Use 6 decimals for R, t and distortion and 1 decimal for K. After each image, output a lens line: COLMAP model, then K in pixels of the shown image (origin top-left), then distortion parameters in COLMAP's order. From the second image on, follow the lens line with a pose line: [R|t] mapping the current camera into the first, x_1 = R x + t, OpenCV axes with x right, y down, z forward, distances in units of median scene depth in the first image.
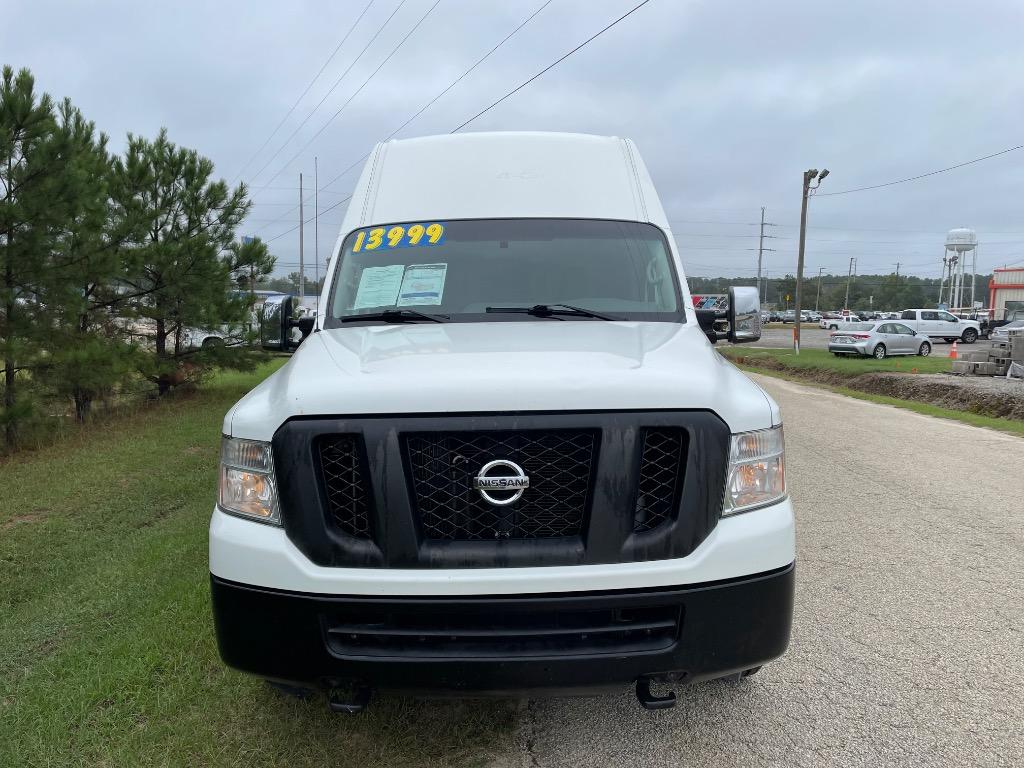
lens RADIAL K [[778.3, 0, 515.0], [0, 778.3, 384.4], [0, 0, 1]] dist [0.074591, -0.094198]
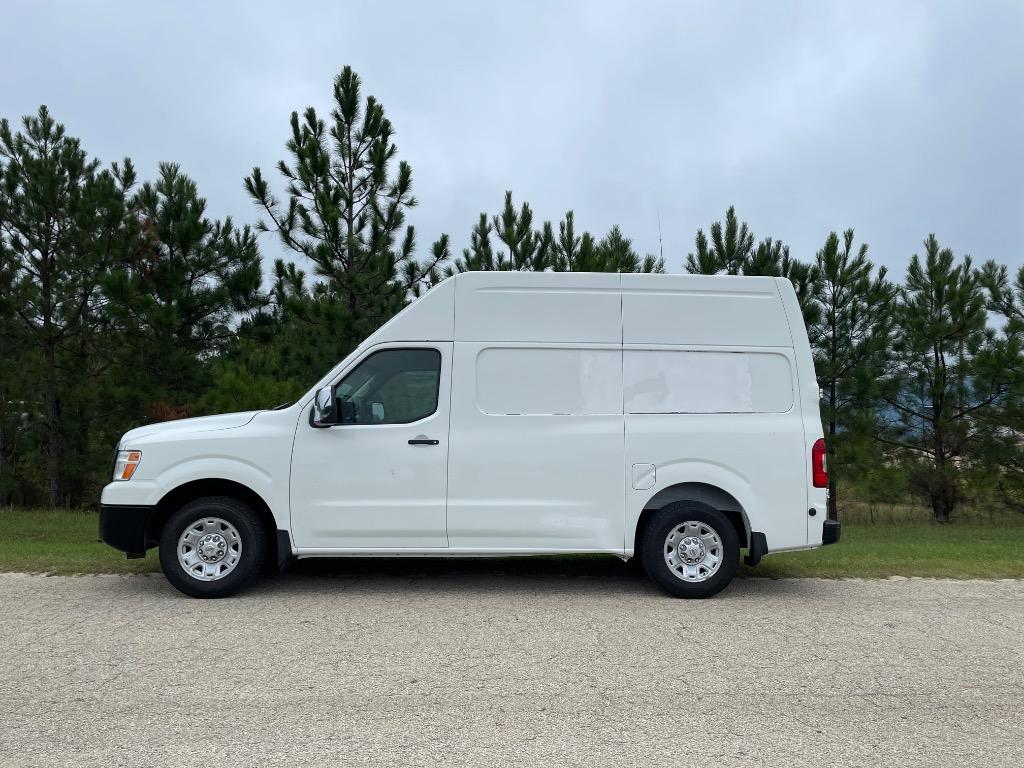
lens RADIAL K [[778.3, 0, 520.8], [0, 778.3, 383.0], [0, 0, 1]] dist [0.074591, -0.094198]
pose [[0.041960, -0.052006, -0.997765, 2.869899], [-0.099375, 0.993475, -0.055961, -0.138191], [0.994165, 0.101501, 0.036518, 2.094040]]
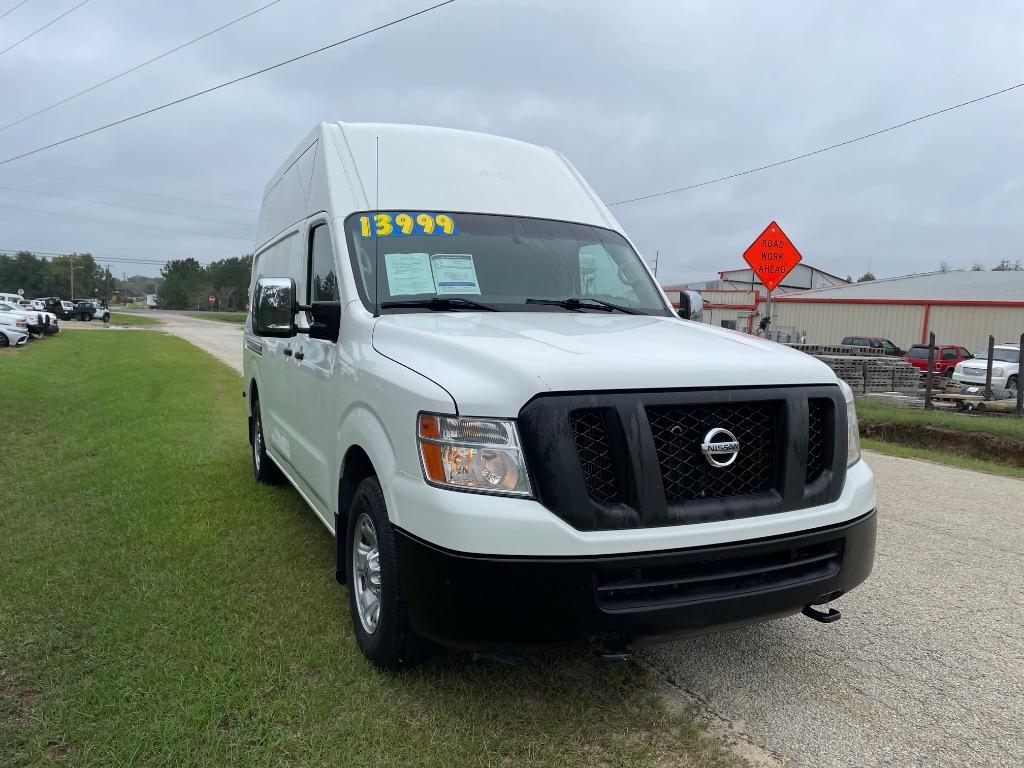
lens RADIAL K [[778.3, 0, 511.4], [0, 778.3, 389.5], [0, 0, 1]] dist [0.074591, -0.094198]
pose [[0.907623, -0.007463, 0.419720, -0.751728], [0.007266, 0.999971, 0.002070, 0.033304], [-0.419724, 0.001171, 0.907651, 0.069276]]
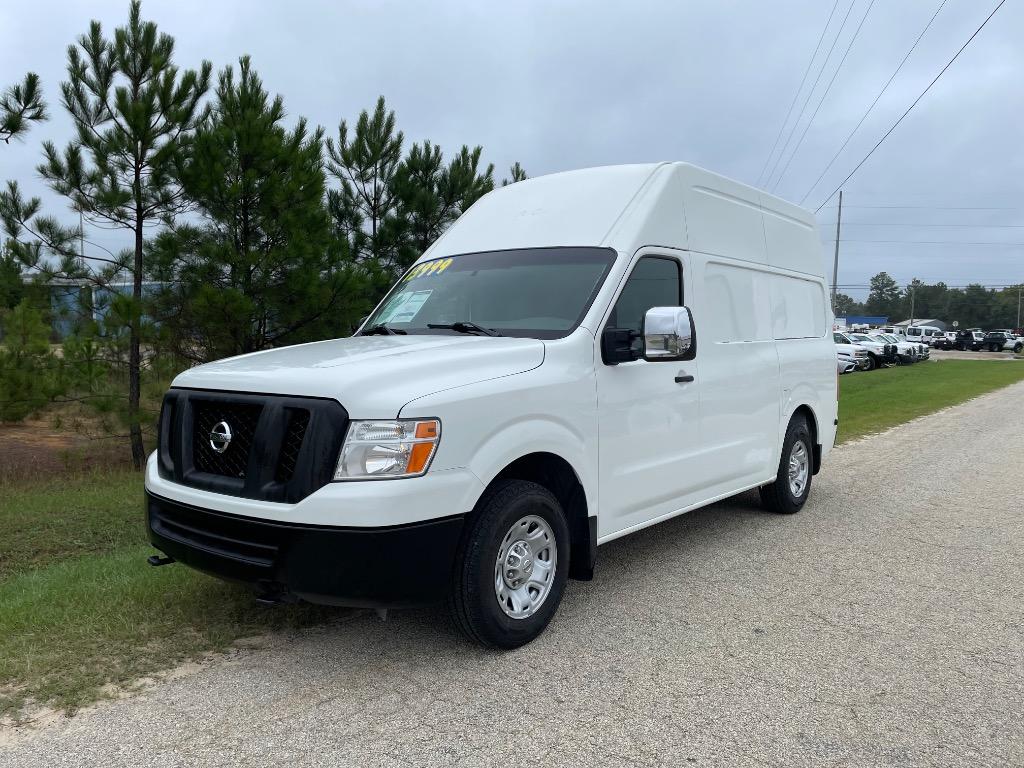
lens RADIAL K [[778.3, 0, 512.2], [0, 778.3, 382.4], [0, 0, 1]] dist [0.074591, -0.094198]
pose [[0.774160, 0.055595, -0.630544, 1.312513], [-0.074894, 0.997183, -0.004031, -0.013478], [0.628544, 0.050345, 0.776143, 0.158642]]
